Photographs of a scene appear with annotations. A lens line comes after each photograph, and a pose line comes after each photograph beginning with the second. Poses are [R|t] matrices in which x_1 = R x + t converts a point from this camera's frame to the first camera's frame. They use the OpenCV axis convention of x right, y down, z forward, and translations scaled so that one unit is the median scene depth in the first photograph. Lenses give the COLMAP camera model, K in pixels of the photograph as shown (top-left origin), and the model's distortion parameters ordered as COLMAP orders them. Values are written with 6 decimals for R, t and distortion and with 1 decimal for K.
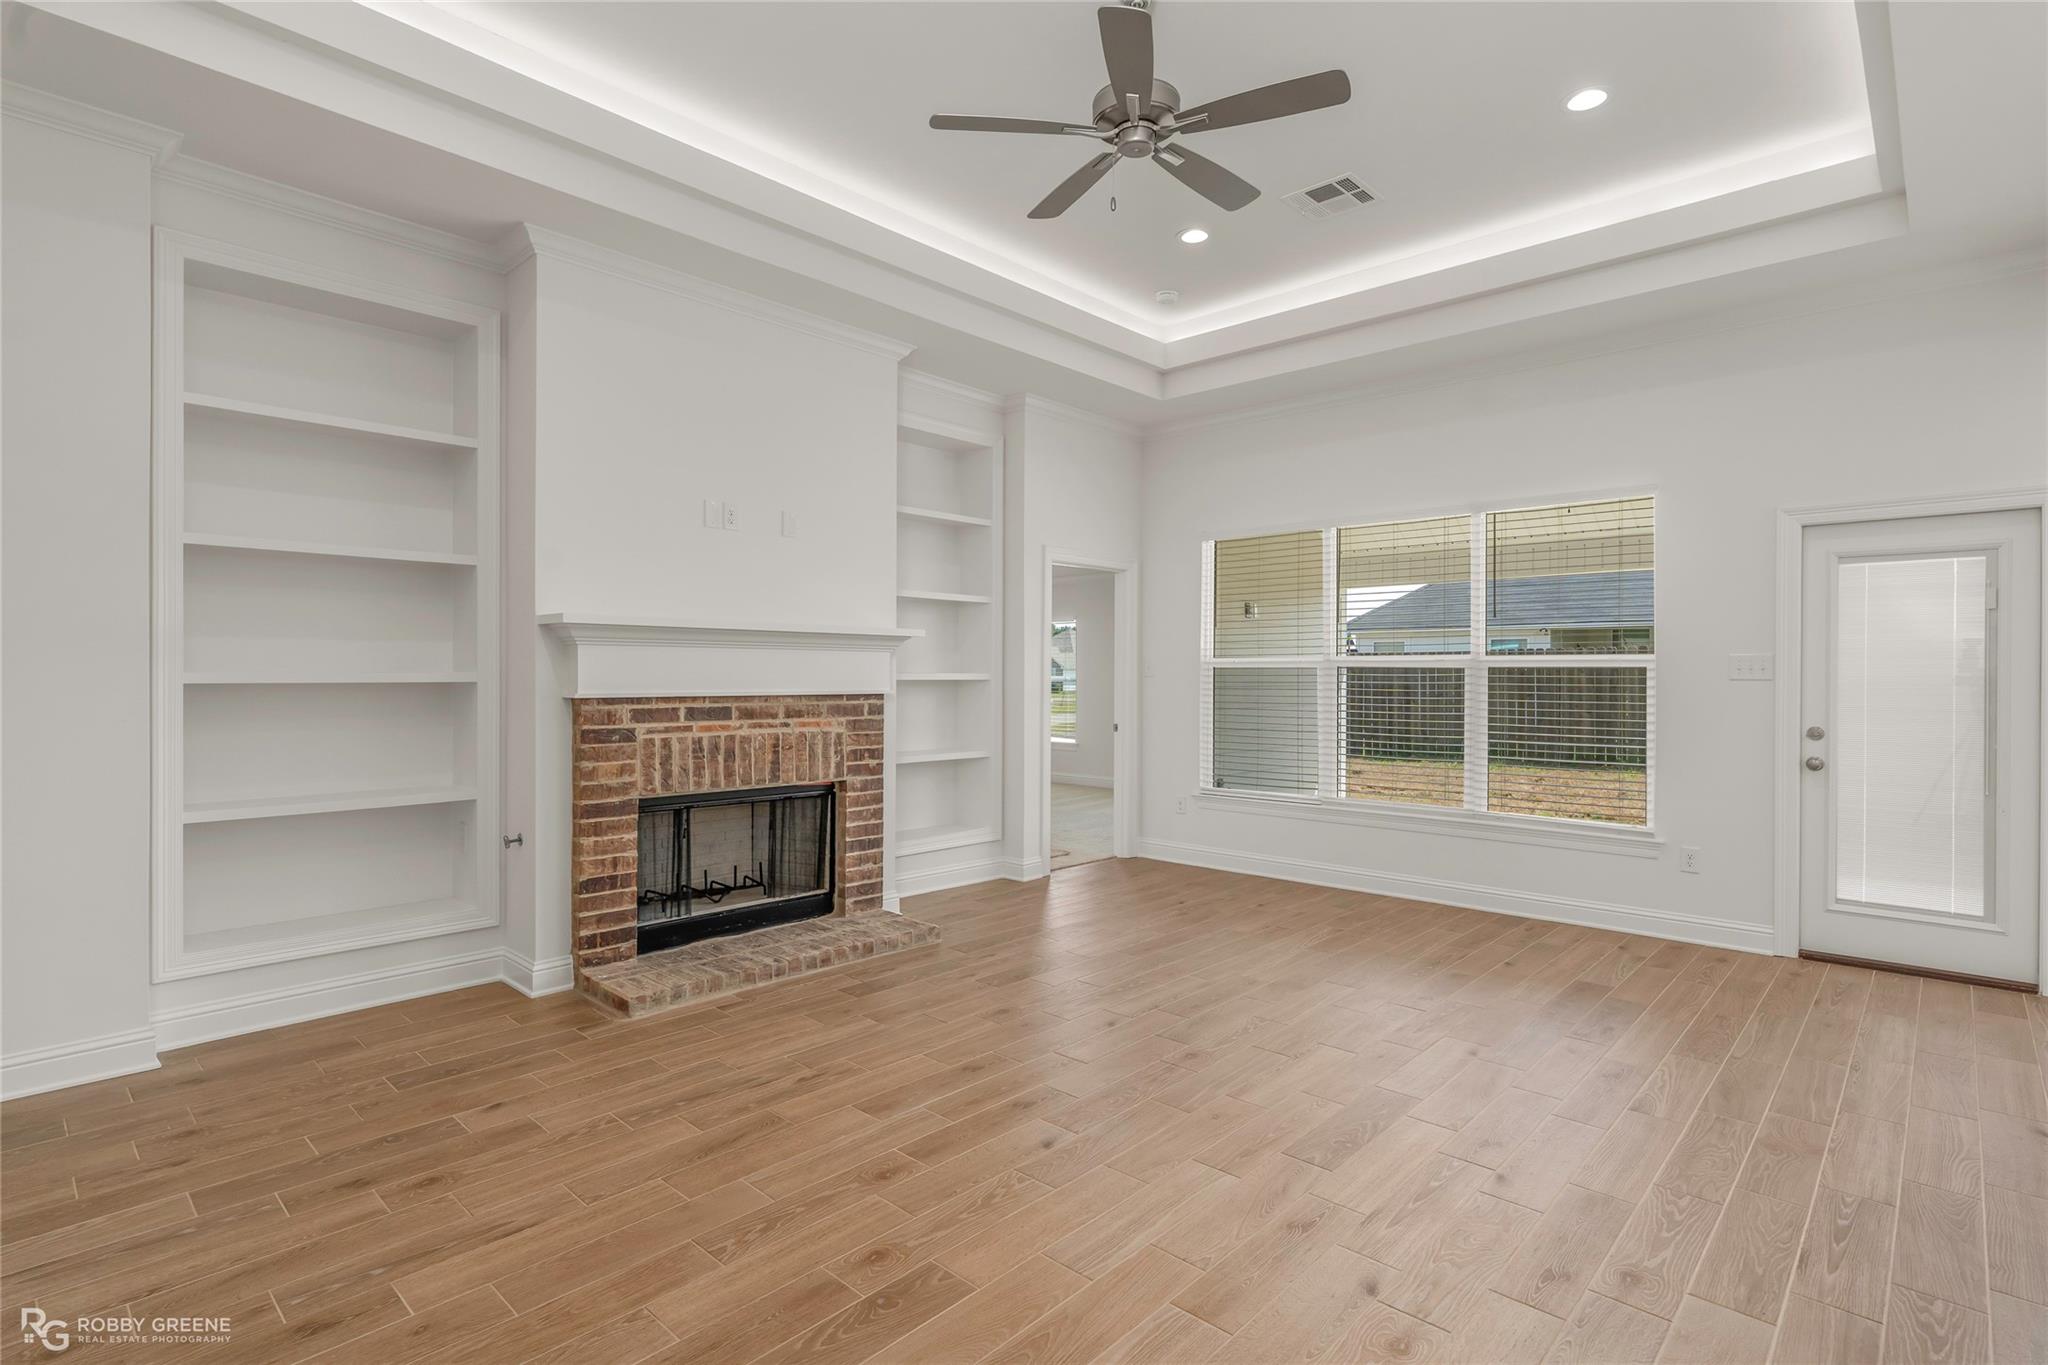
lens RADIAL K [[1007.2, 0, 1020.0], [0, 1007.2, 677.6], [0, 0, 1]] dist [-0.012098, -0.000457]
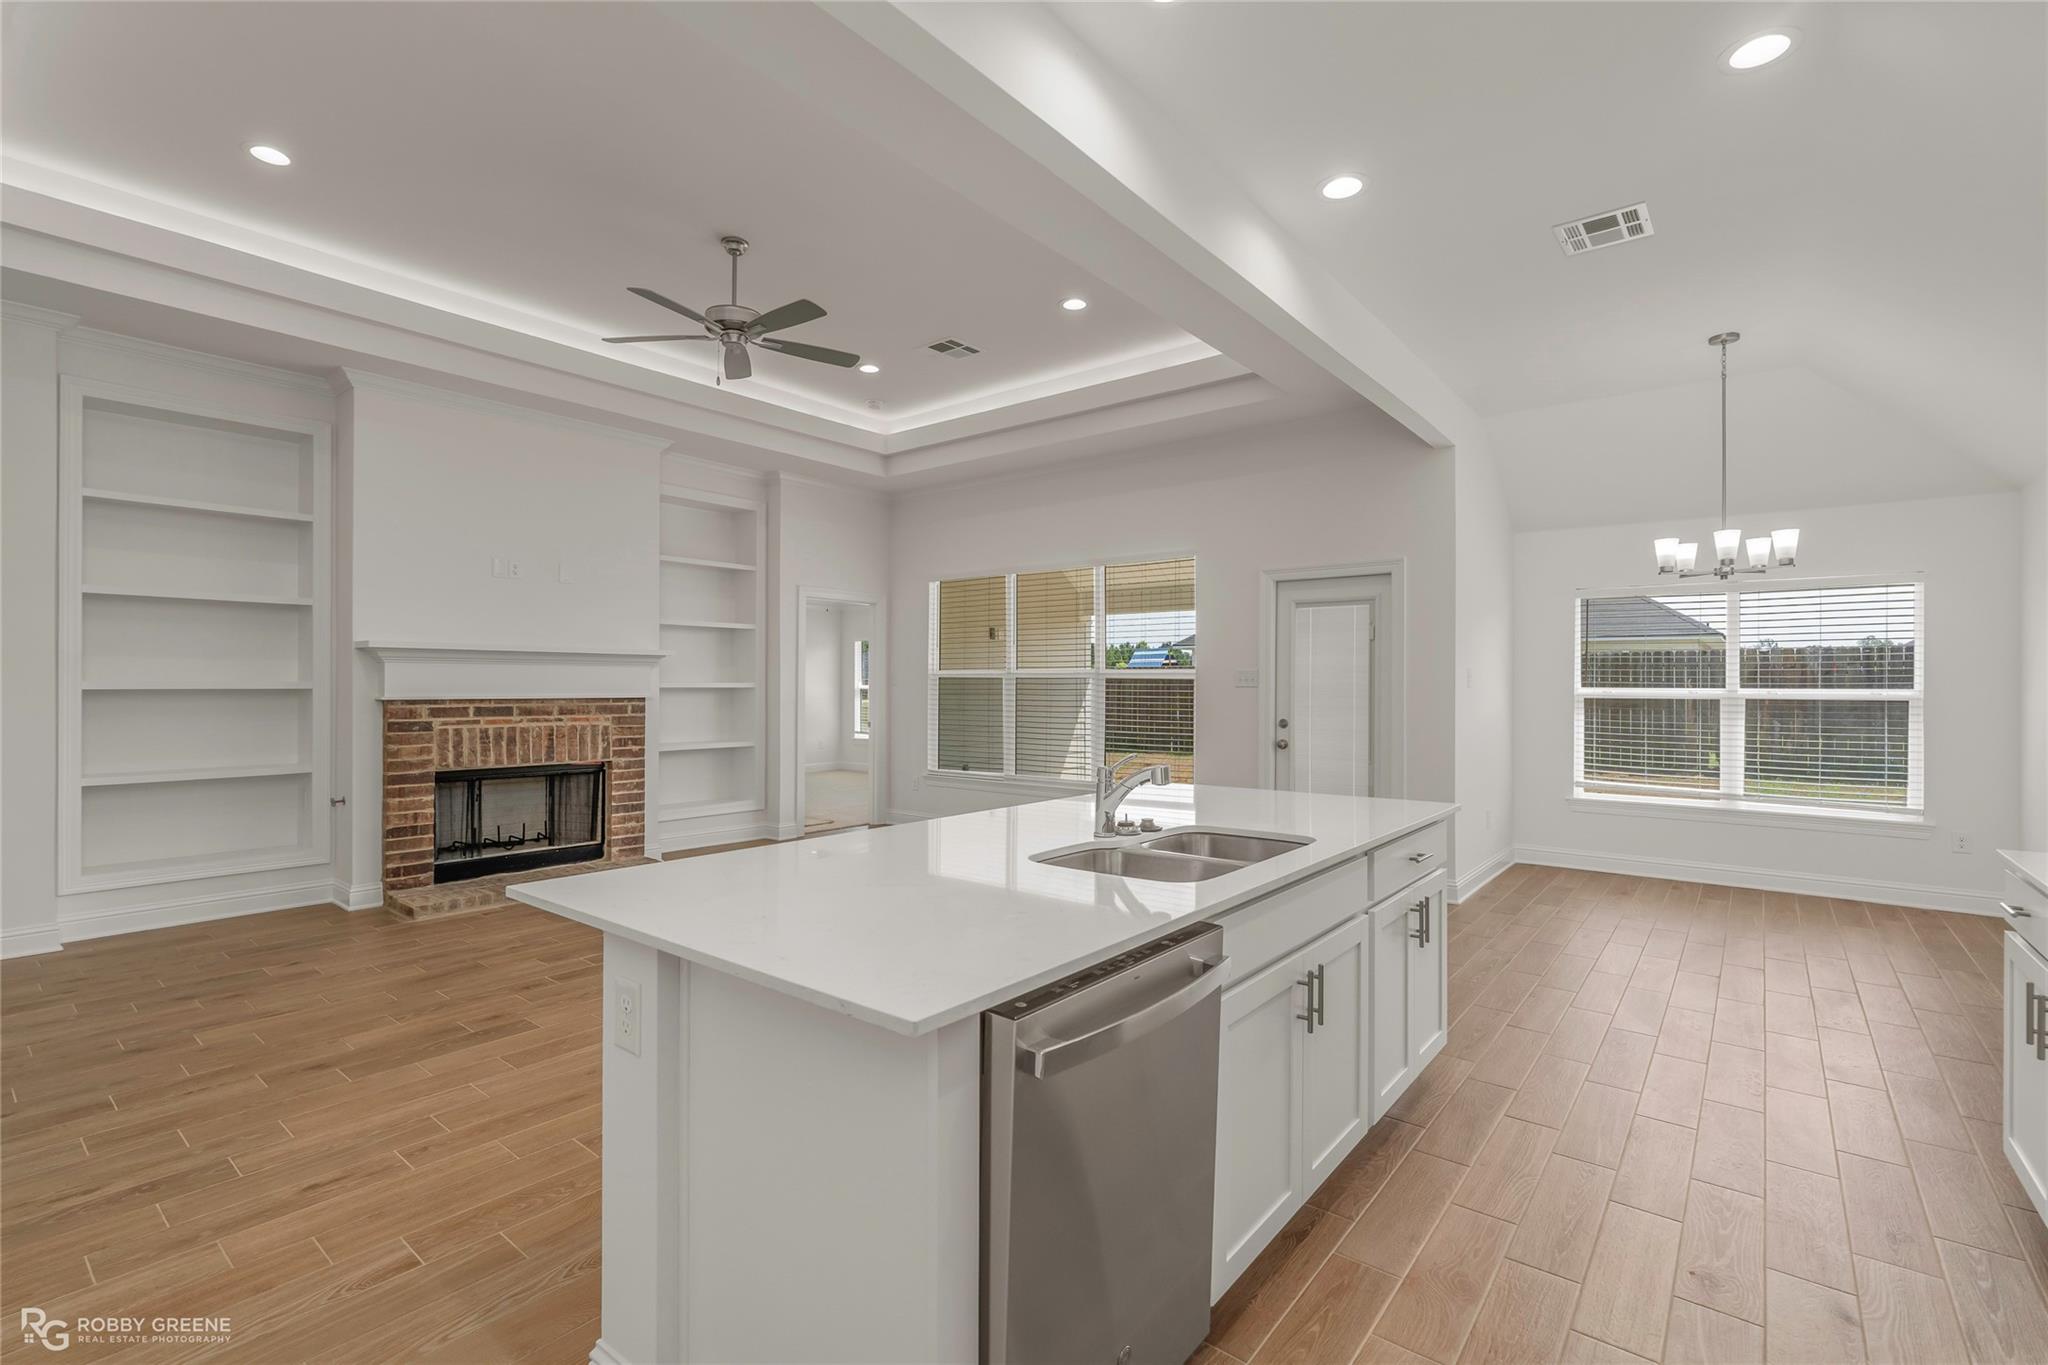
lens RADIAL K [[926.3, 0, 1025.8], [0, 926.3, 685.3], [0, 0, 1]] dist [-0.010957, 0.000755]
pose [[0.996867, -0.000157, 0.079095, 0.343246], [0.000351, 0.999997, -0.002438, 0.003296], [-0.079094, 0.002458, 0.996864, -0.352246]]
